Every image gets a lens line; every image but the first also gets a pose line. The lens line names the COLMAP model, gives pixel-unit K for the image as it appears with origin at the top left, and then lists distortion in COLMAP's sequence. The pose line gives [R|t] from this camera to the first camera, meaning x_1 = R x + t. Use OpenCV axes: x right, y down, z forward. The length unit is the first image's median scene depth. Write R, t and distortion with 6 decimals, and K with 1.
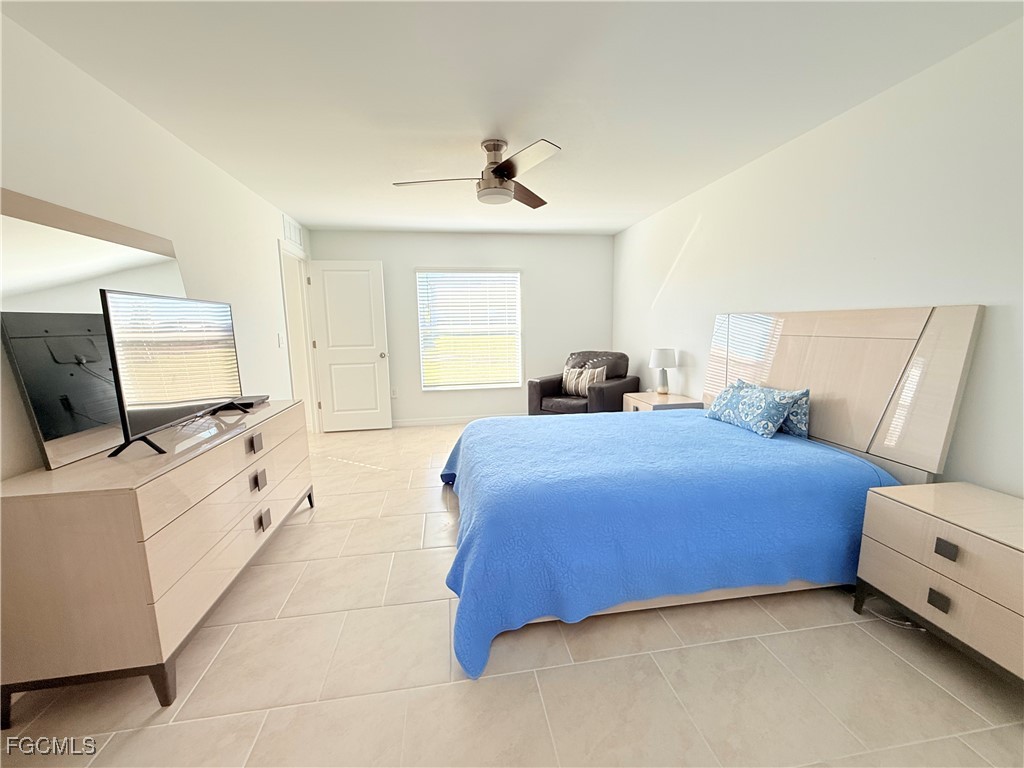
lens RADIAL K [[410.2, 0, 512.0], [0, 410.2, 384.0], [0, 0, 1]] dist [-0.000828, -0.000063]
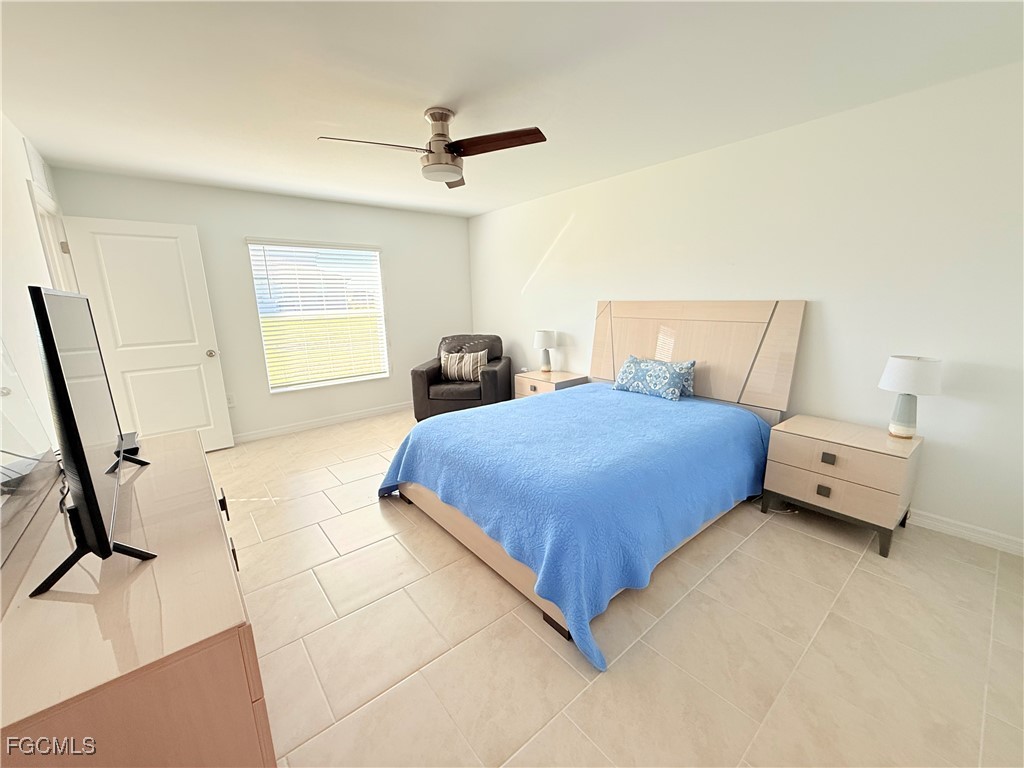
lens RADIAL K [[408.4, 0, 512.0], [0, 408.4, 384.0], [0, 0, 1]] dist [-0.000584, 0.000136]
pose [[0.862097, -0.106744, 0.495373, -0.404758], [0.077913, 0.993860, 0.078567, -0.056237], [-0.500717, -0.029136, 0.865120, 0.135169]]
